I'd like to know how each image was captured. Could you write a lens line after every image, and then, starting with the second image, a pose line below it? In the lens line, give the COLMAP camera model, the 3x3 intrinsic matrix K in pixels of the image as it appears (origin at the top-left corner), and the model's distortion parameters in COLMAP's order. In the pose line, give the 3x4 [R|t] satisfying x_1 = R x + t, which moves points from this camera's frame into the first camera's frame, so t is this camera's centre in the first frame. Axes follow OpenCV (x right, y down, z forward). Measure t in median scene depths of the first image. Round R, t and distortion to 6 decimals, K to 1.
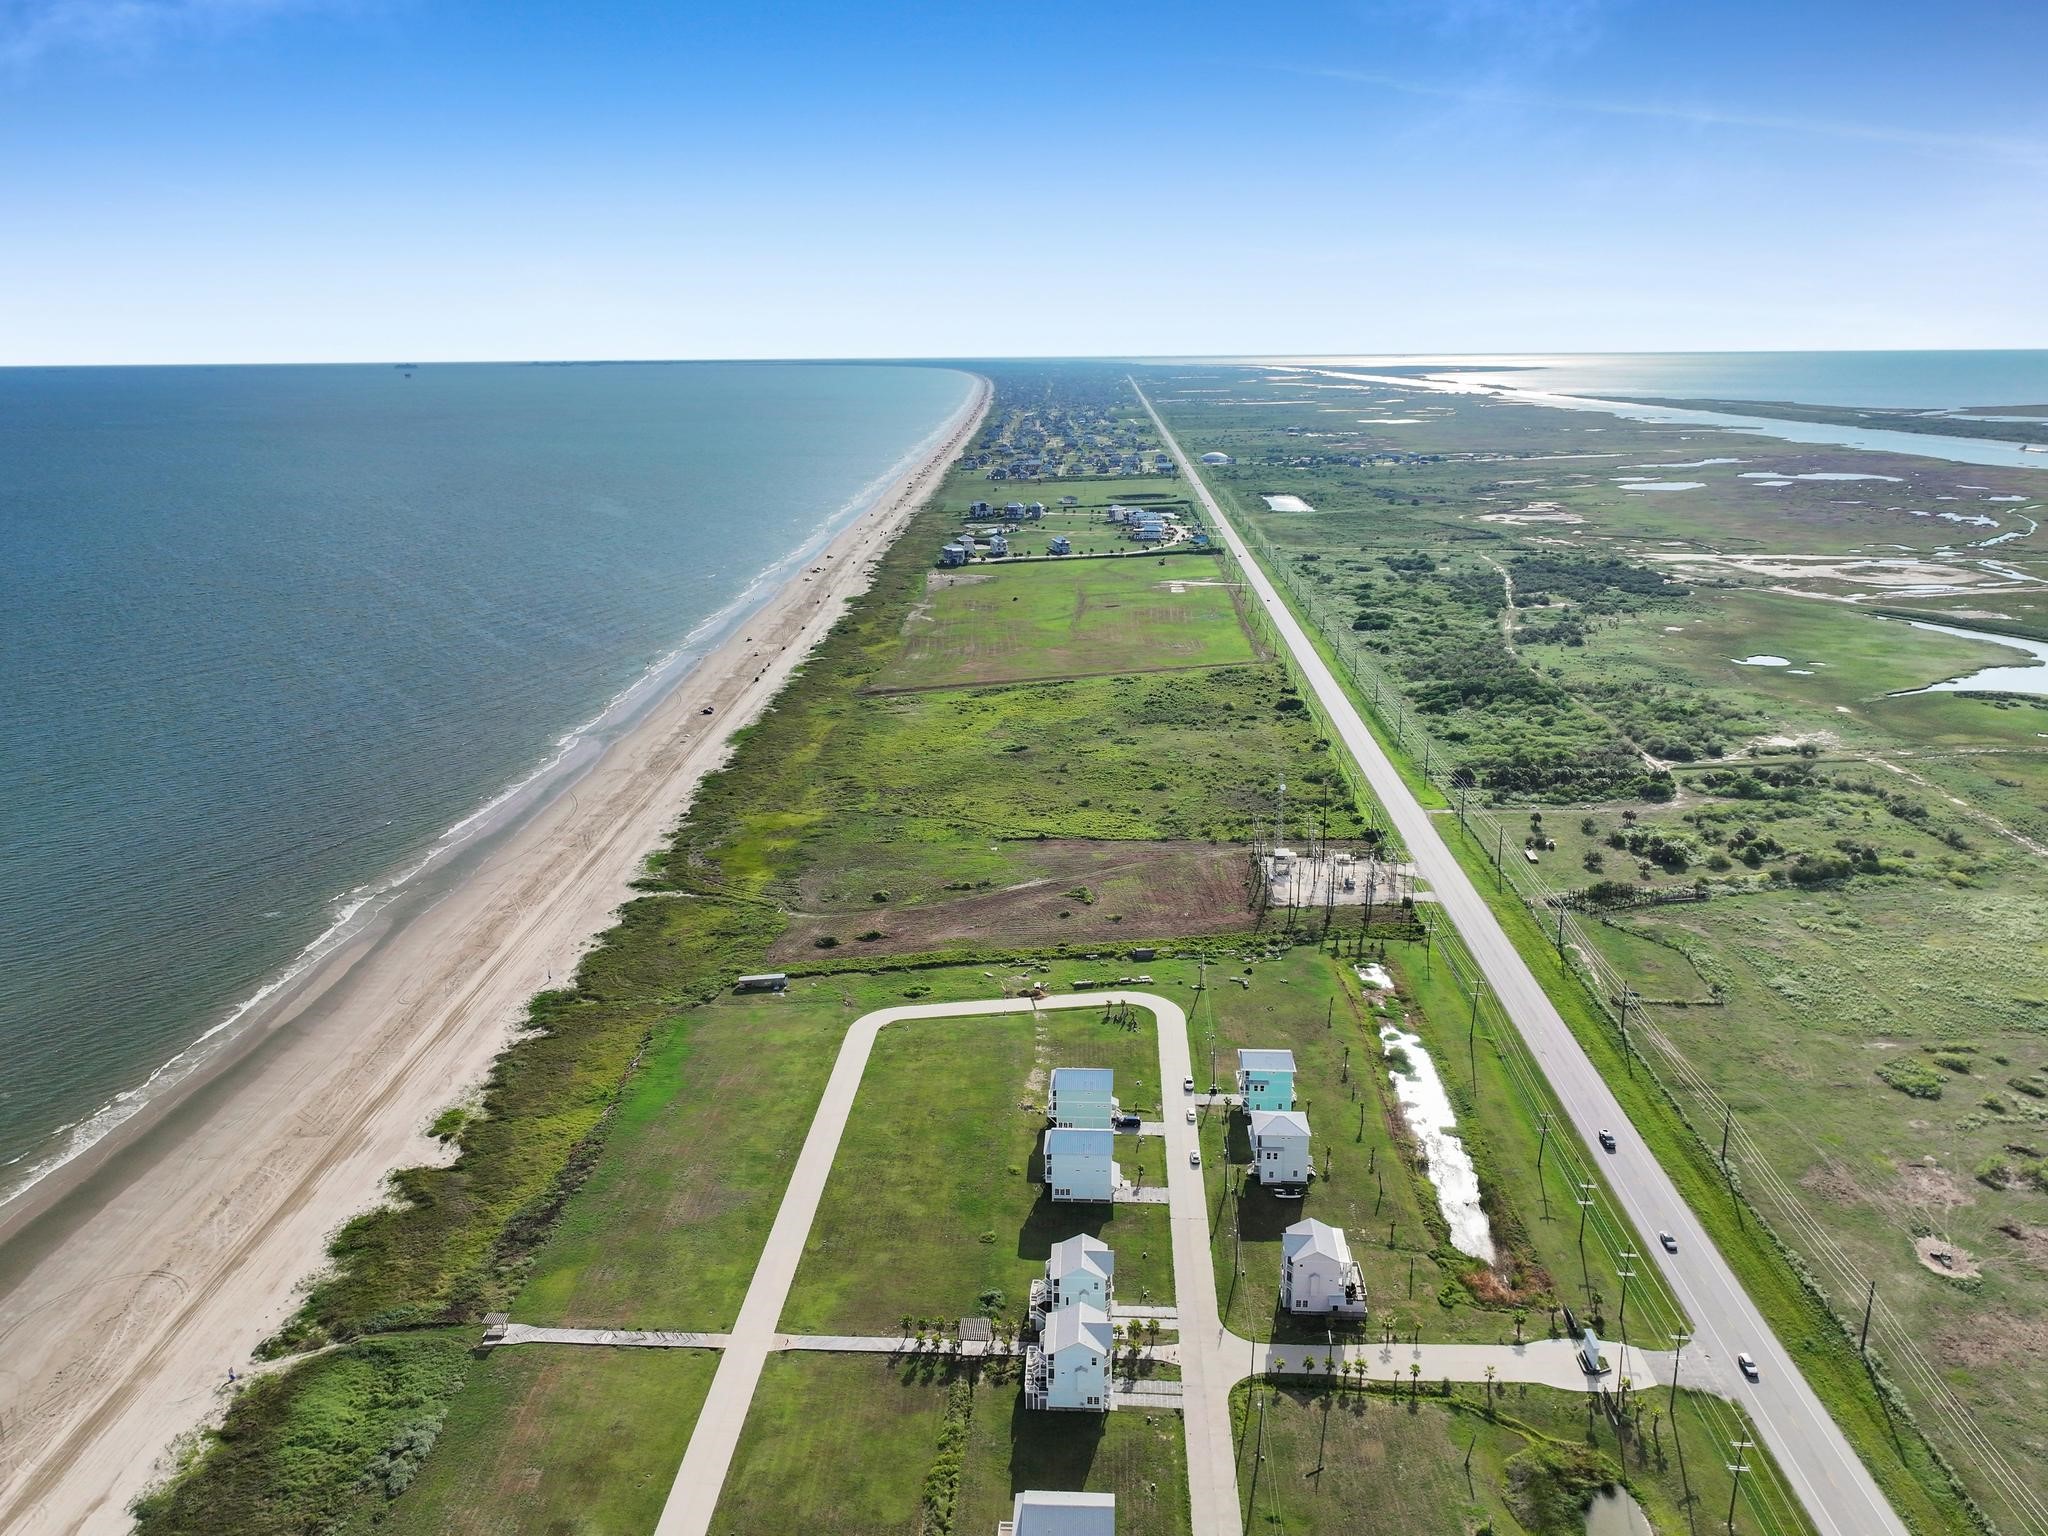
lens RADIAL K [[1453.2, 0, 1024.0], [0, 1453.2, 768.0], [0, 0, 1]] dist [0.002484, 0.000416]
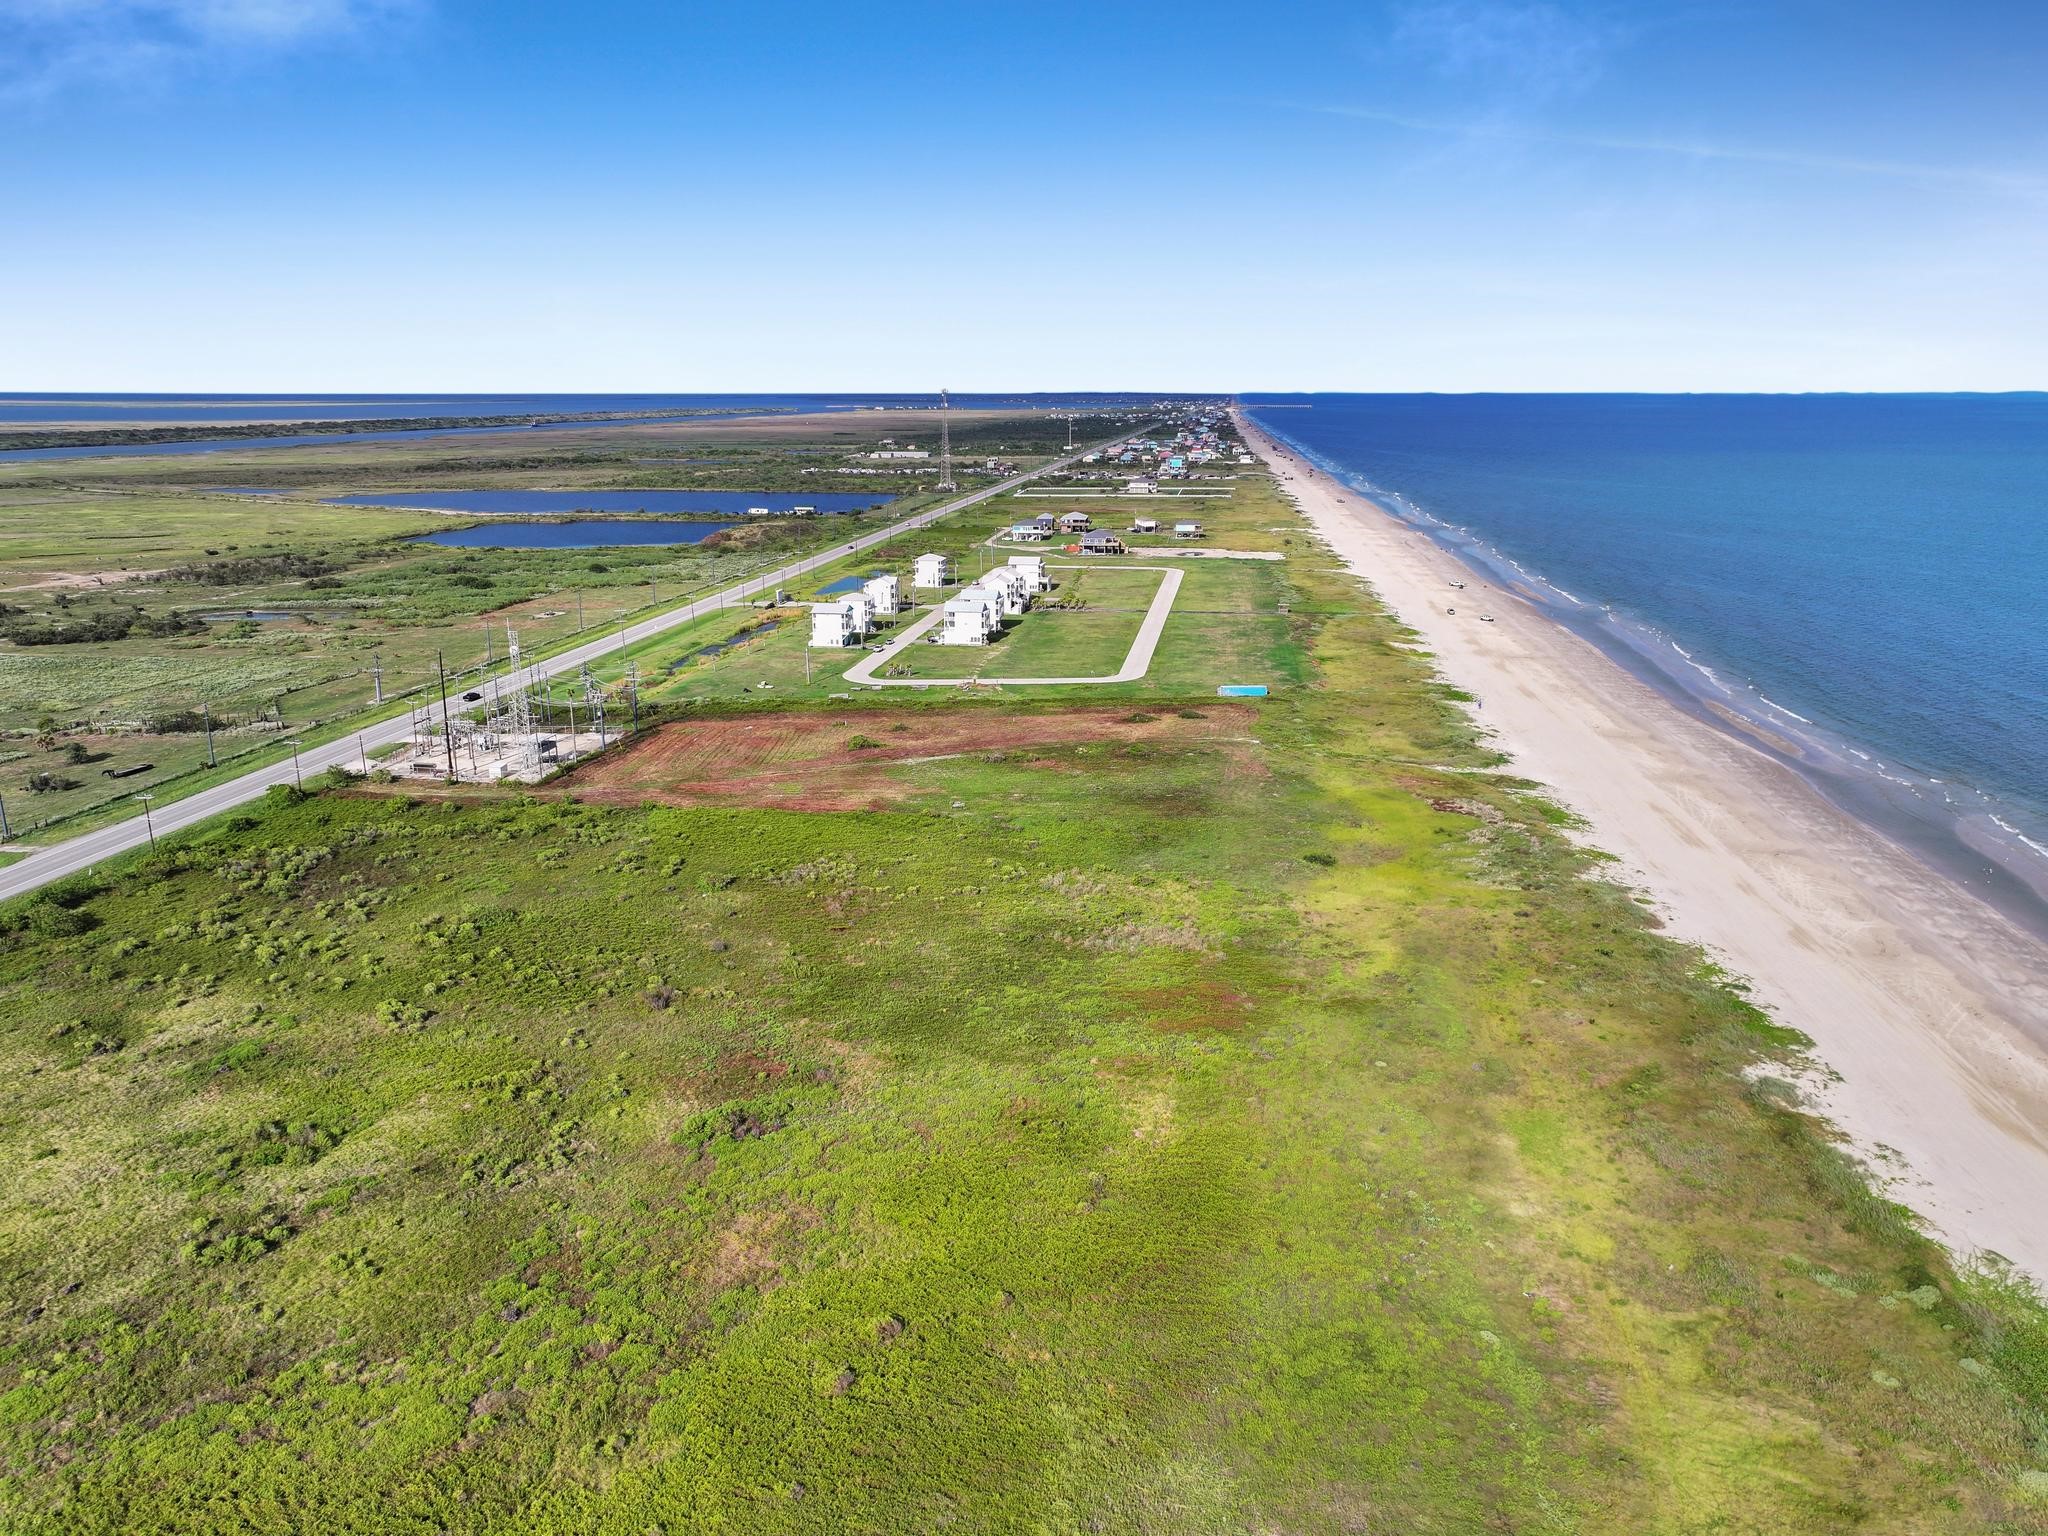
lens RADIAL K [[1453.2, 0, 1024.0], [0, 1453.2, 768.0], [0, 0, 1]] dist [0.002484, 0.000416]
pose [[-0.996843, -0.009300, 0.078853, -0.099581], [0.032038, 0.861566, 0.506634, -0.268411], [-0.072649, 0.507561, -0.858548, 1.628226]]
